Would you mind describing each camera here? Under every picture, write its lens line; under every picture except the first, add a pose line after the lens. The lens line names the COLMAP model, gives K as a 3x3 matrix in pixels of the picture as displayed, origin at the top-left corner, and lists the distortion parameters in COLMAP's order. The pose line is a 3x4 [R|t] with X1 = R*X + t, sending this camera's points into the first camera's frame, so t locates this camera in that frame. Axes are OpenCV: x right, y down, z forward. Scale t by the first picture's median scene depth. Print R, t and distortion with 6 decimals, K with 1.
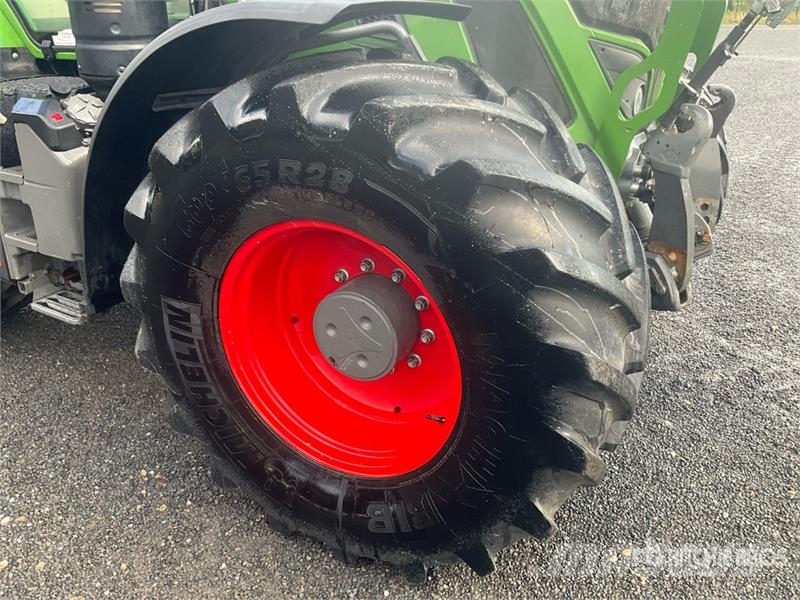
lens RADIAL K [[665.7, 0, 401.6], [0, 665.7, 299.2], [0, 0, 1]] dist [0.051034, -0.091452]
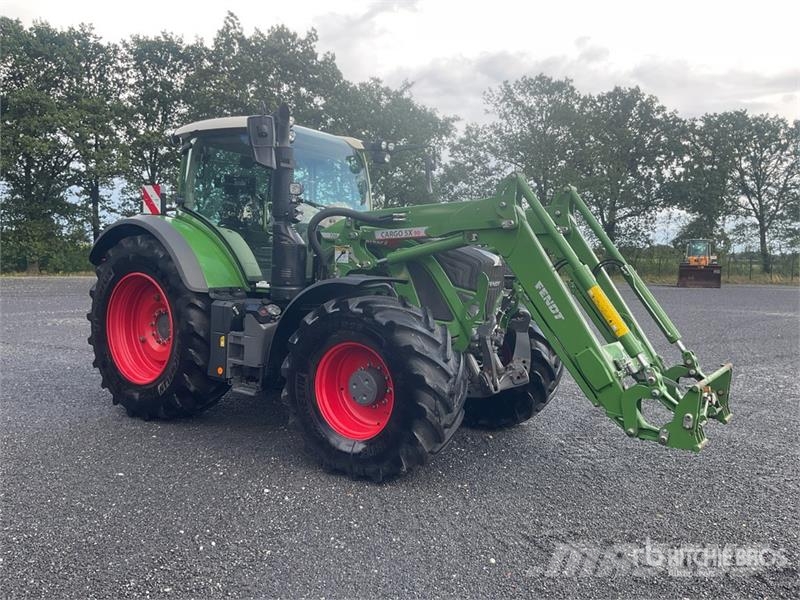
lens RADIAL K [[665.7, 0, 400.2], [0, 665.7, 298.2], [0, 0, 1]] dist [0.051034, -0.091452]
pose [[0.994576, 0.033100, -0.098607, 0.345116], [-0.065144, 0.937279, -0.342439, 0.642356], [0.081087, 0.347005, 0.934351, -1.703237]]
